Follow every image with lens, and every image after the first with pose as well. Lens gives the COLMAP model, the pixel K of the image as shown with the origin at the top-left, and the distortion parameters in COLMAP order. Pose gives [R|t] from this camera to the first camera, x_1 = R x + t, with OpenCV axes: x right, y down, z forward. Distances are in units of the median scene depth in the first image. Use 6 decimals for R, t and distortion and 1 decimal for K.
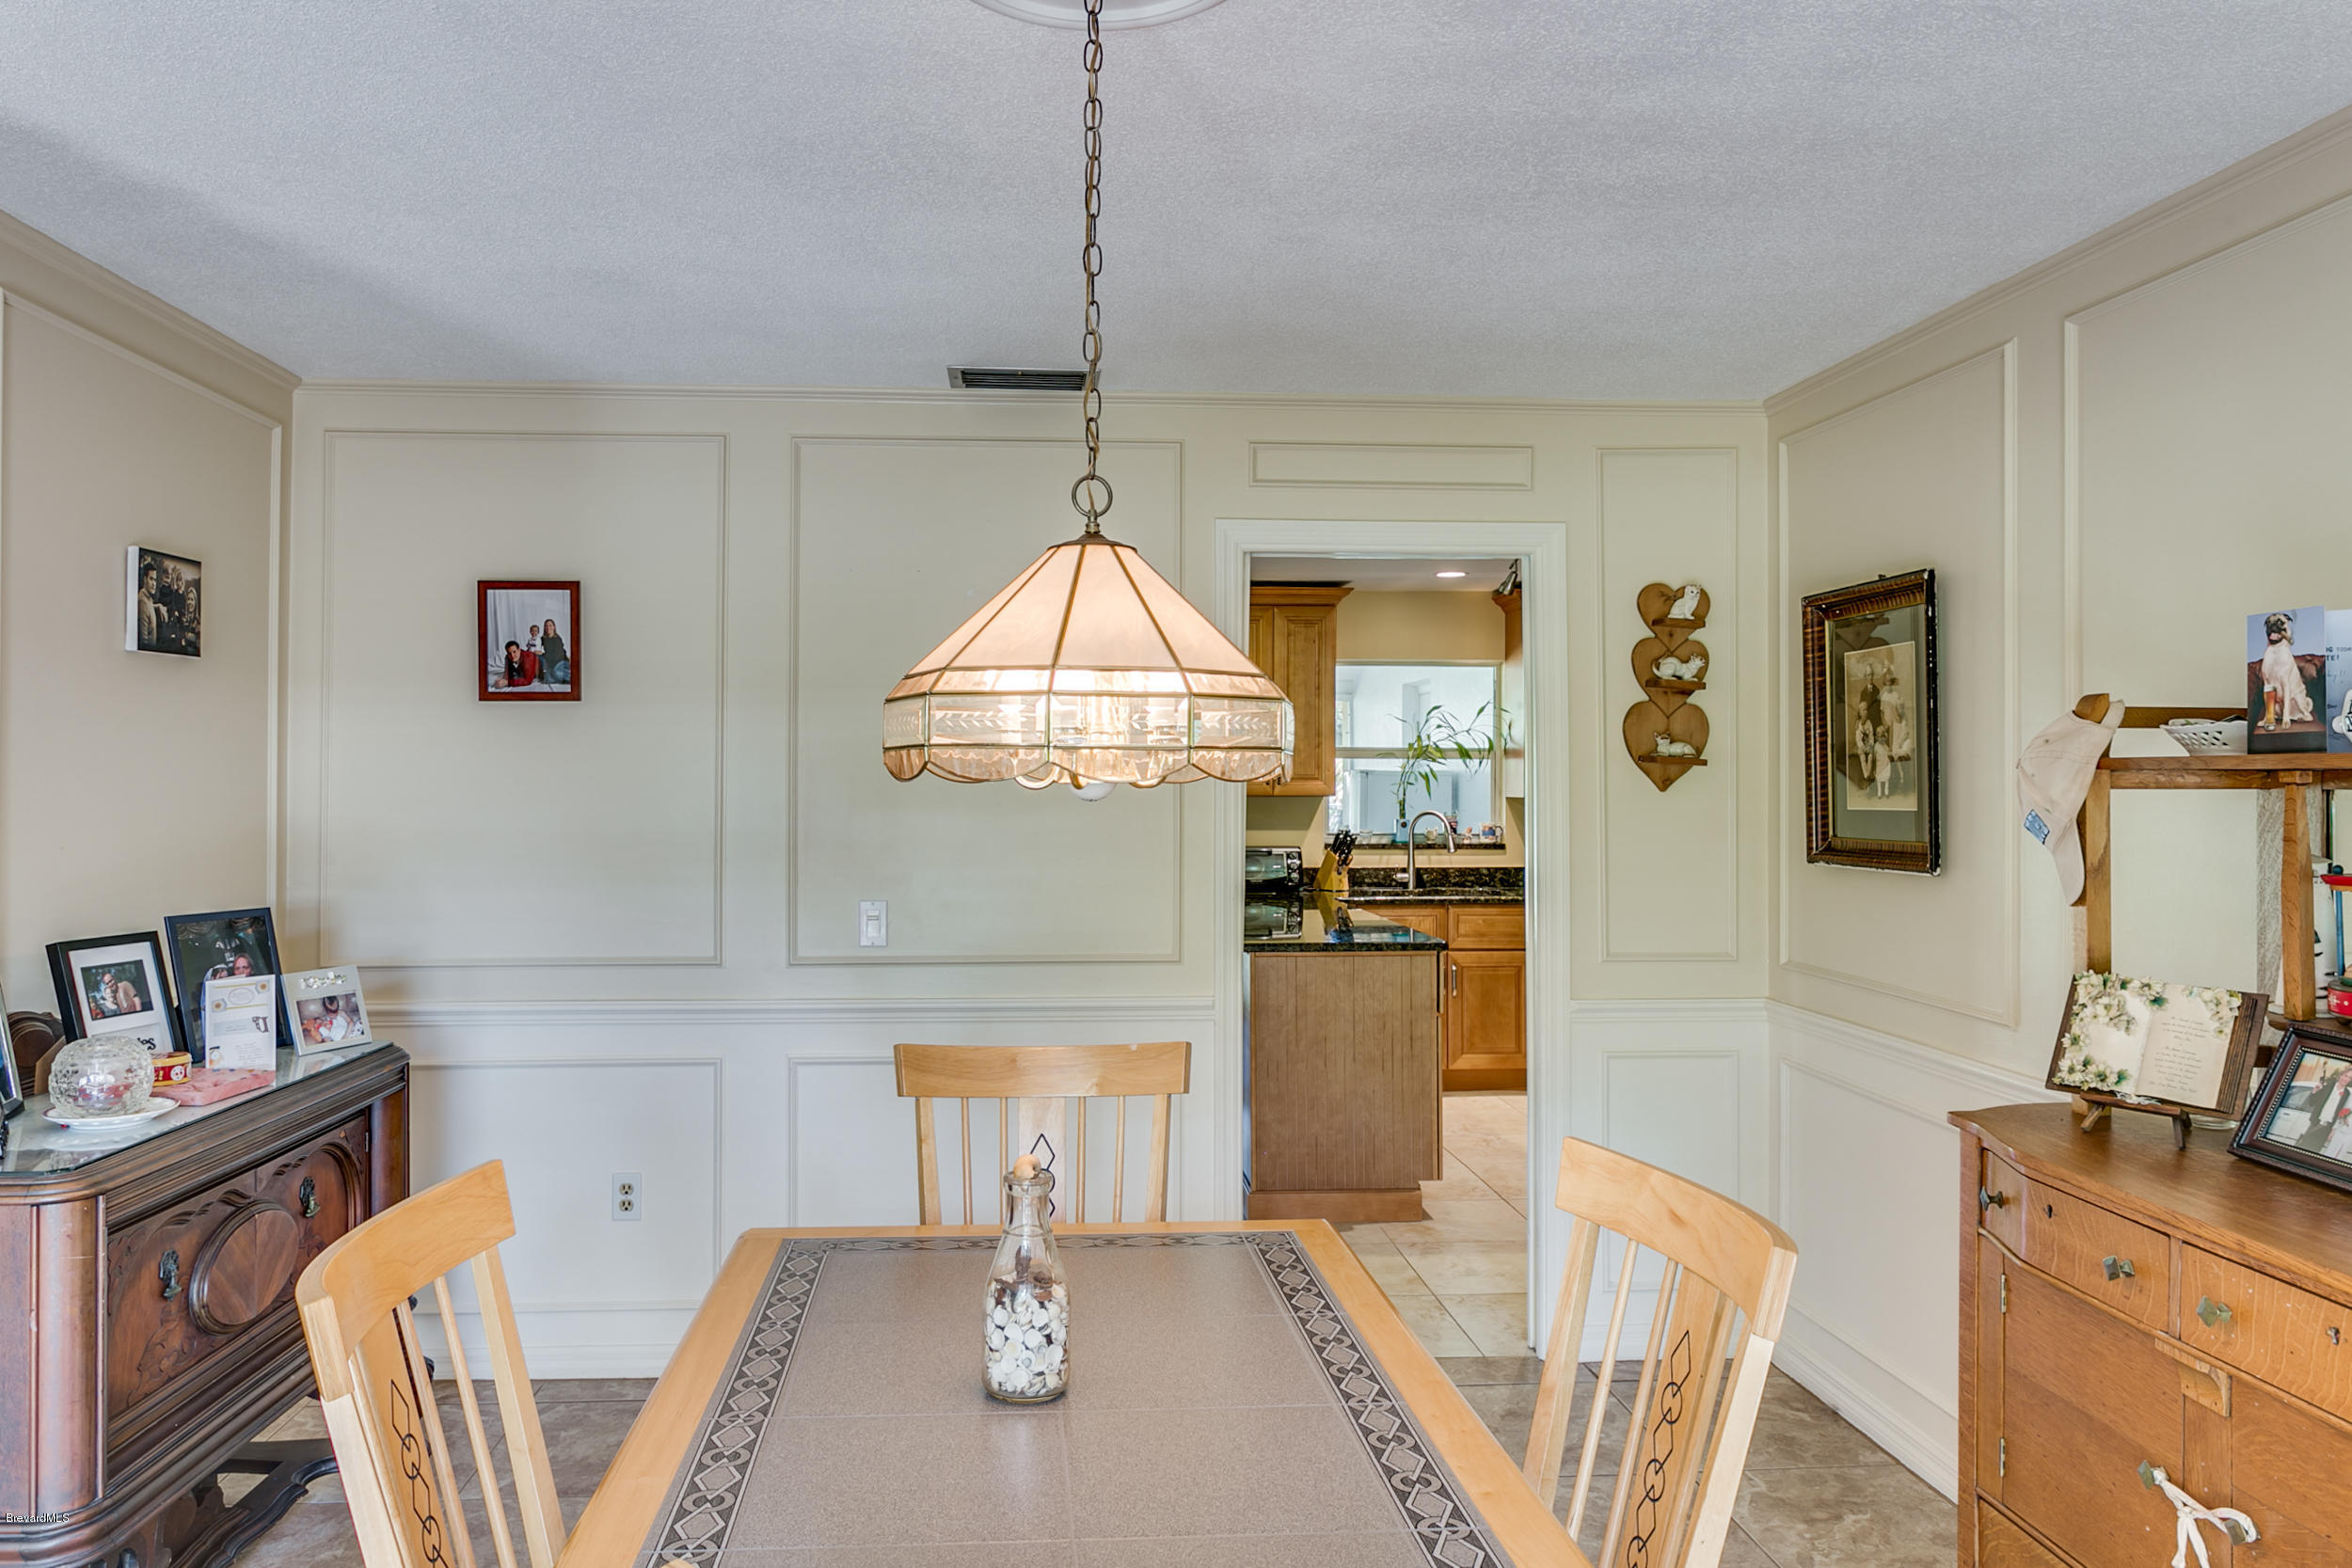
lens RADIAL K [[1555.1, 0, 1157.7], [0, 1555.1, 740.4], [0, 0, 1]] dist [0.007999, 0.001318]
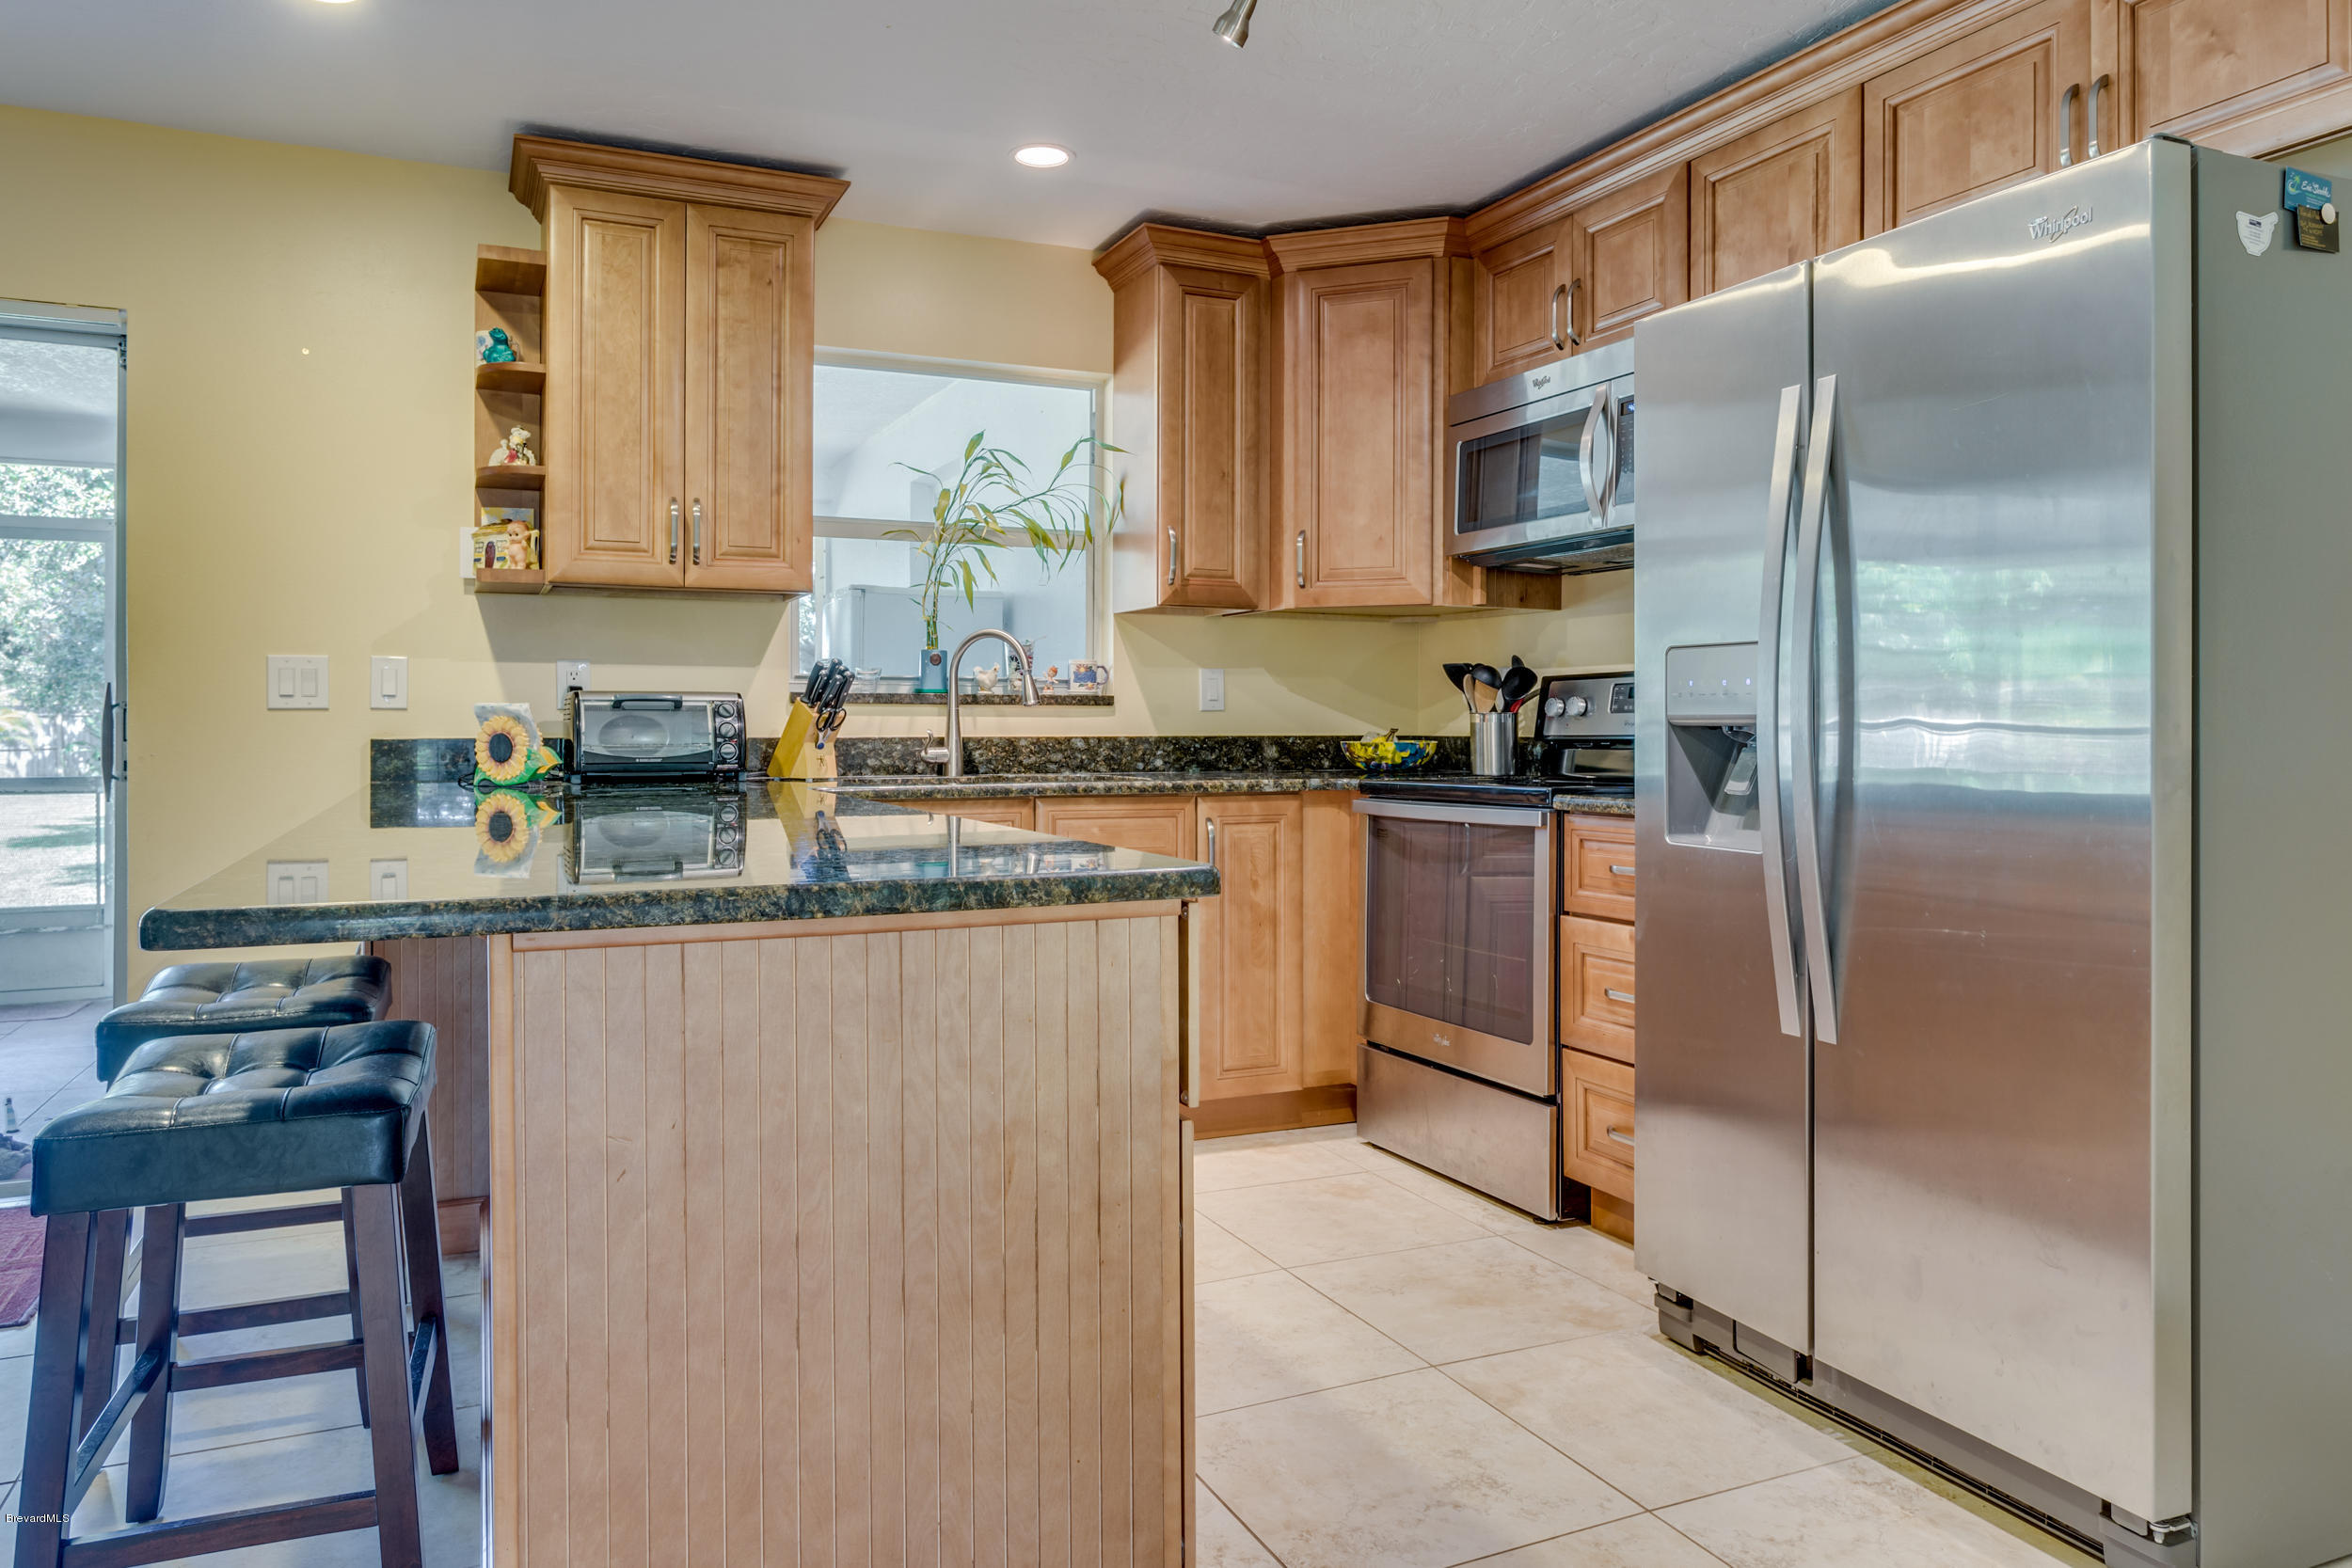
lens RADIAL K [[1555.1, 0, 1157.7], [0, 1555.1, 740.4], [0, 0, 1]] dist [0.007999, 0.001318]
pose [[0.942936, -0.008636, 0.332862, 0.101947], [-0.005973, 0.999064, 0.042840, 0.121988], [-0.332921, -0.042384, 0.942002, 0.956509]]
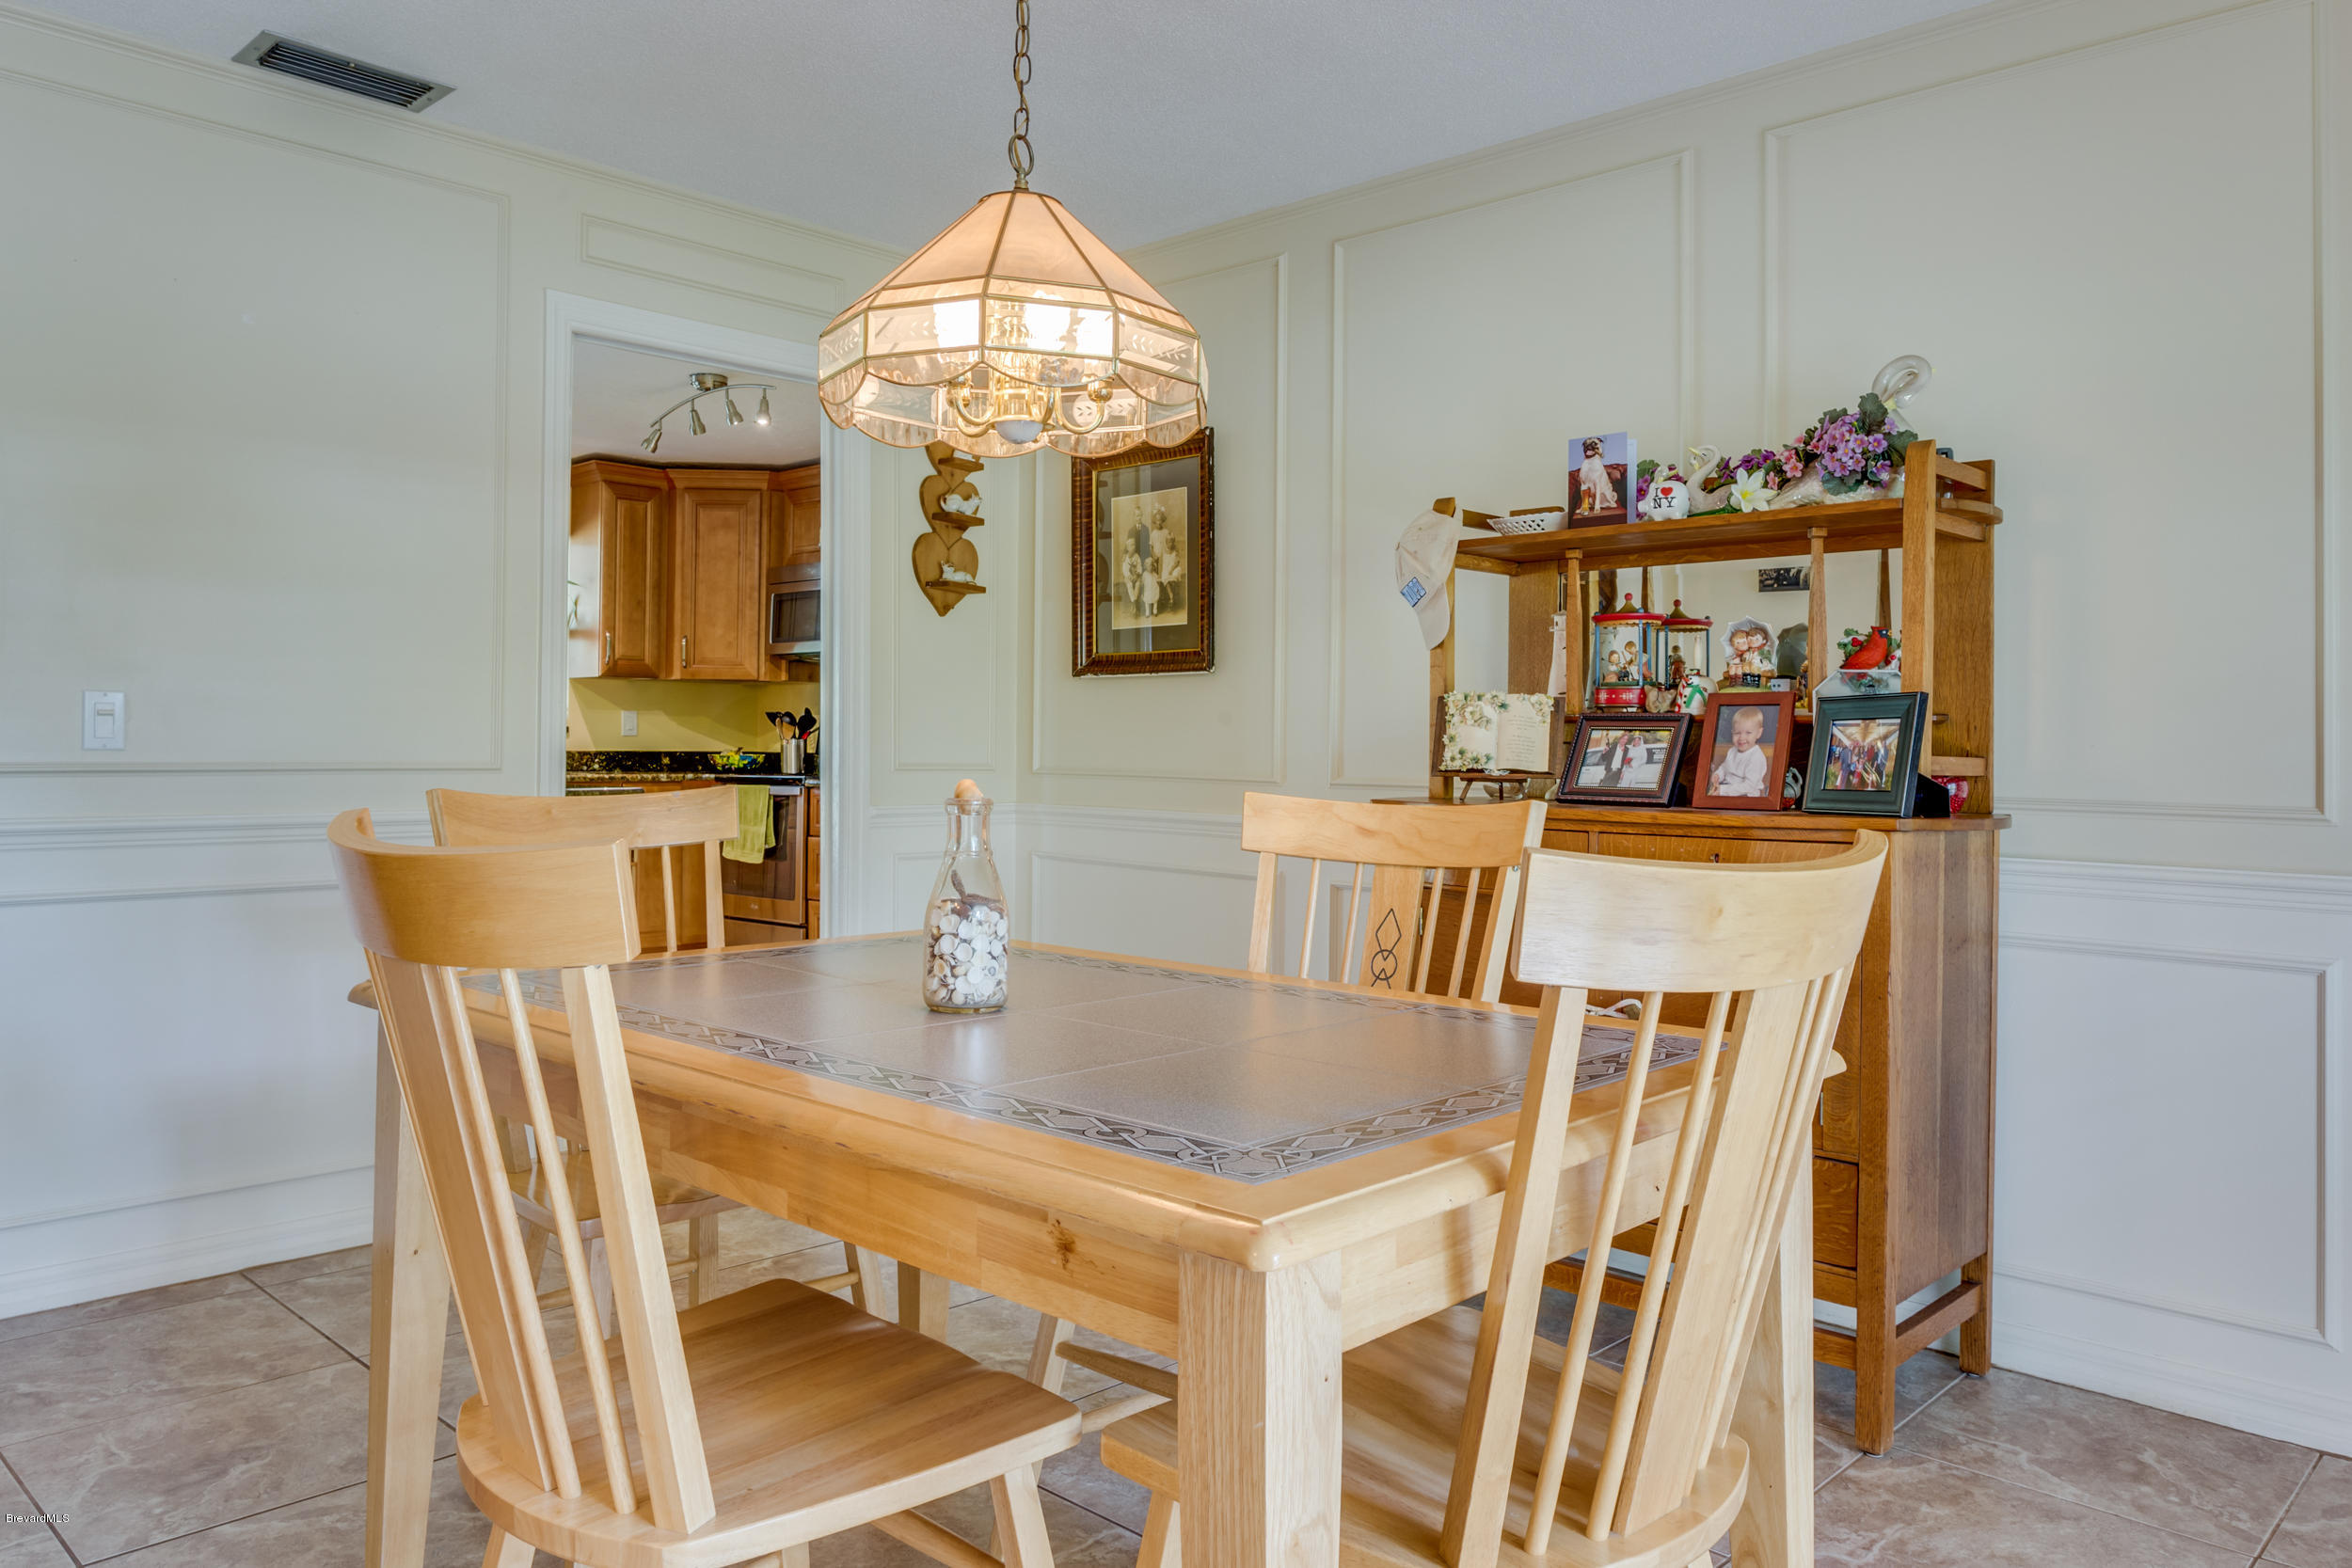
lens RADIAL K [[1555.1, 0, 1157.7], [0, 1555.1, 740.4], [0, 0, 1]] dist [0.007999, 0.001318]
pose [[0.754905, 0.007407, 0.655792, -0.280379], [-0.028578, 0.999358, 0.021610, 0.092199], [-0.655211, -0.035055, 0.754632, 0.066642]]
